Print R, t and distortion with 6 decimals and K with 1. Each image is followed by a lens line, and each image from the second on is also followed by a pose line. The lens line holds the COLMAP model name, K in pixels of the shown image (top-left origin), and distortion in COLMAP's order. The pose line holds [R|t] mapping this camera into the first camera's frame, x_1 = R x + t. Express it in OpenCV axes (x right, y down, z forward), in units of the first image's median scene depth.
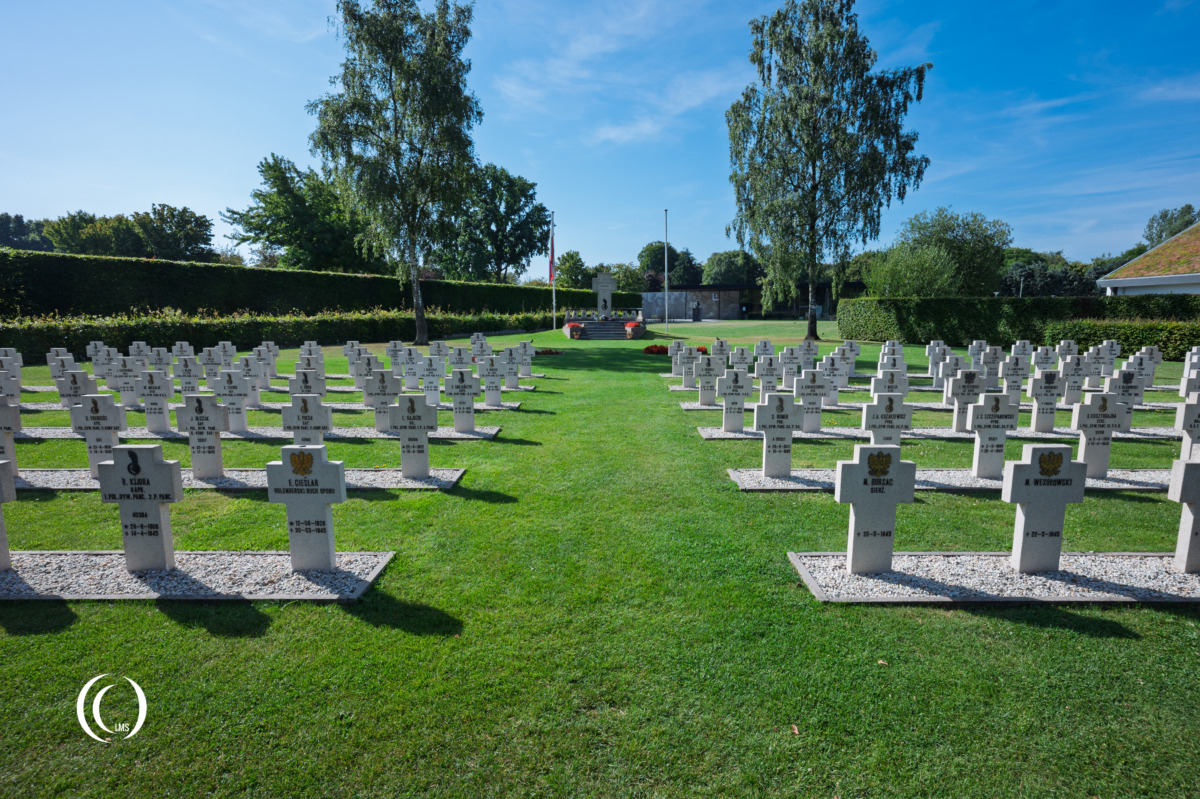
lens RADIAL K [[590.9, 0, 599.4], [0, 590.9, 394.2], [0, 0, 1]] dist [-0.015031, 0.014097]
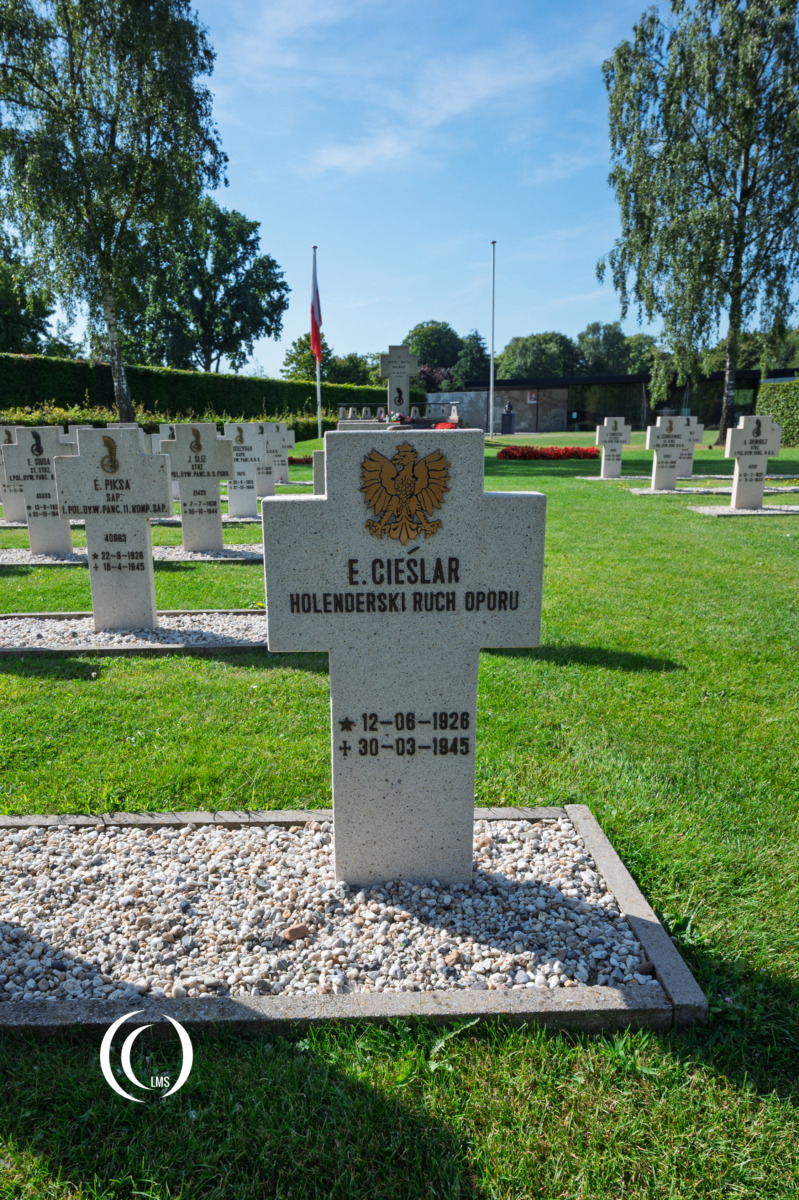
lens RADIAL K [[819.2, 0, 350.7], [0, 819.2, 664.1], [0, 0, 1]] dist [-0.030163, 0.033608]
pose [[0.999647, -0.018809, 0.018775, -0.076038], [0.016141, 0.990939, 0.133340, 0.020308], [-0.021113, -0.132990, 0.990893, 0.090102]]
